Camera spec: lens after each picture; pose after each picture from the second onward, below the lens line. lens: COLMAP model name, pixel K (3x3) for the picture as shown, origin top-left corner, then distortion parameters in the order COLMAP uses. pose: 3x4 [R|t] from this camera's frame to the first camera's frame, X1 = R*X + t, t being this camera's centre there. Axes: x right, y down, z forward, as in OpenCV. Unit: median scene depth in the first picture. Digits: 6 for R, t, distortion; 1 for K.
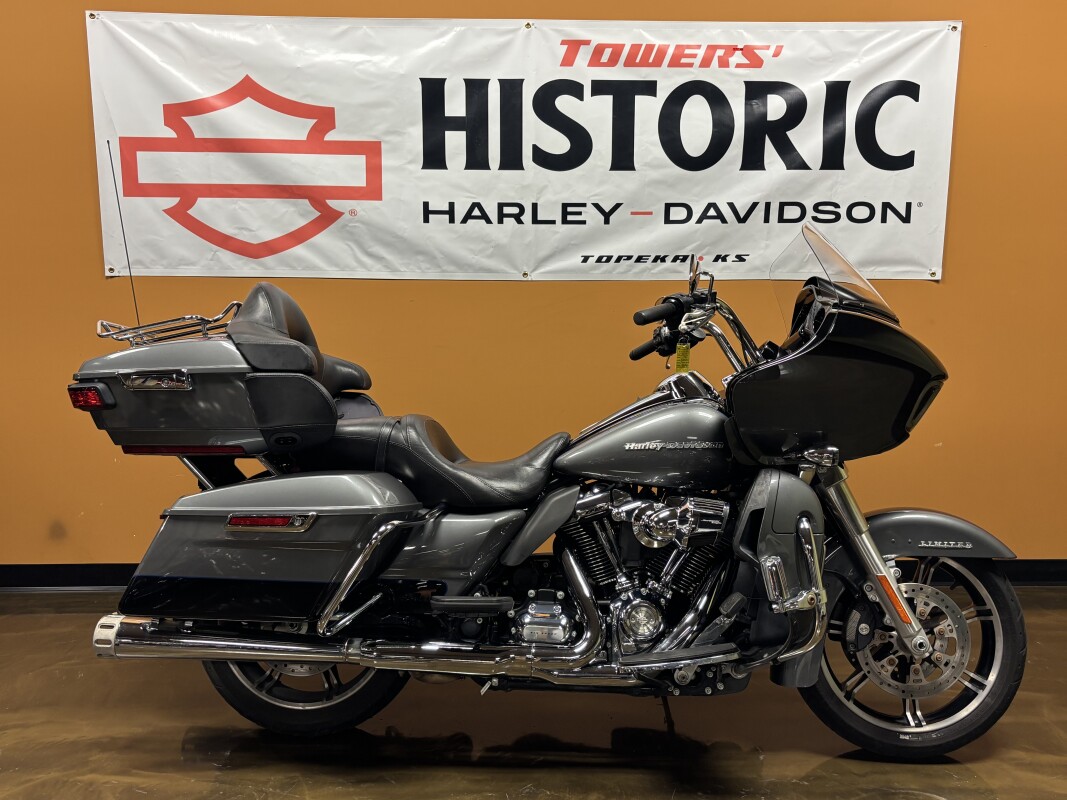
lens RADIAL K [[1020.6, 0, 558.5], [0, 1020.6, 400.6], [0, 0, 1]] dist [-0.024846, 0.000000]
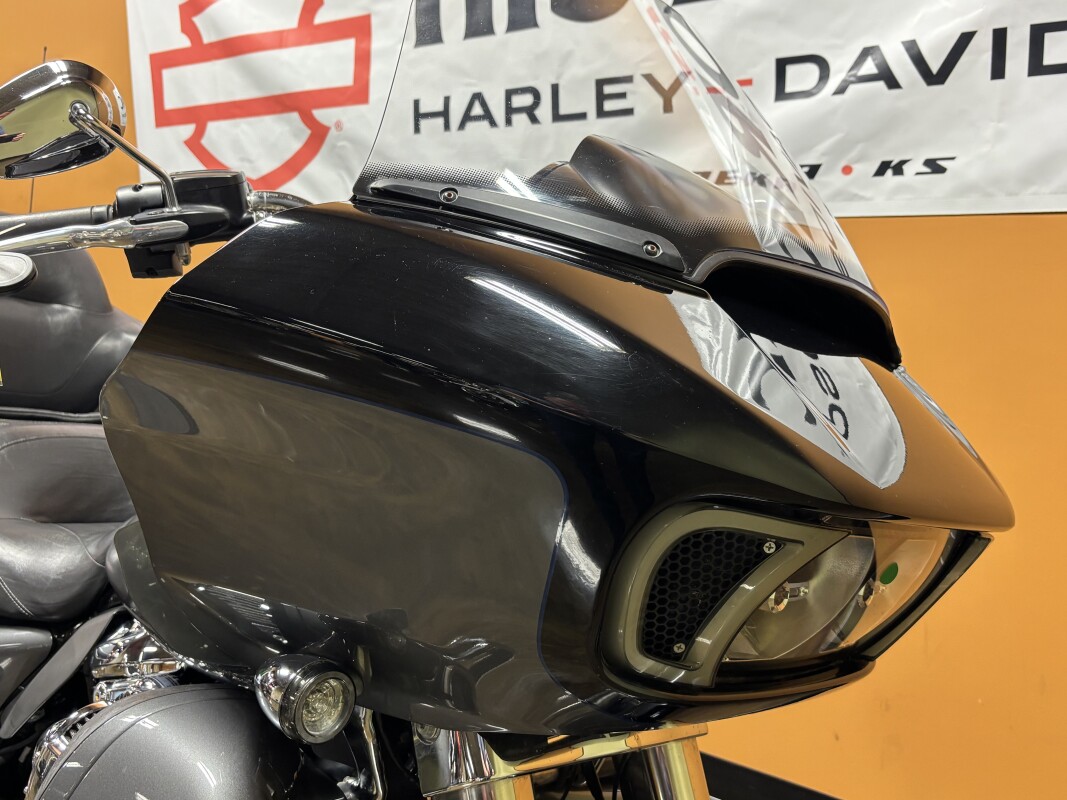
lens RADIAL K [[1020.6, 0, 534.4], [0, 1020.6, 405.4], [0, 0, 1]] dist [-0.024846, 0.000000]
pose [[0.760921, 0.096343, -0.641652, 0.347487], [-0.097968, 0.994637, 0.033165, -0.034292], [0.641406, 0.037626, 0.766278, 0.566575]]
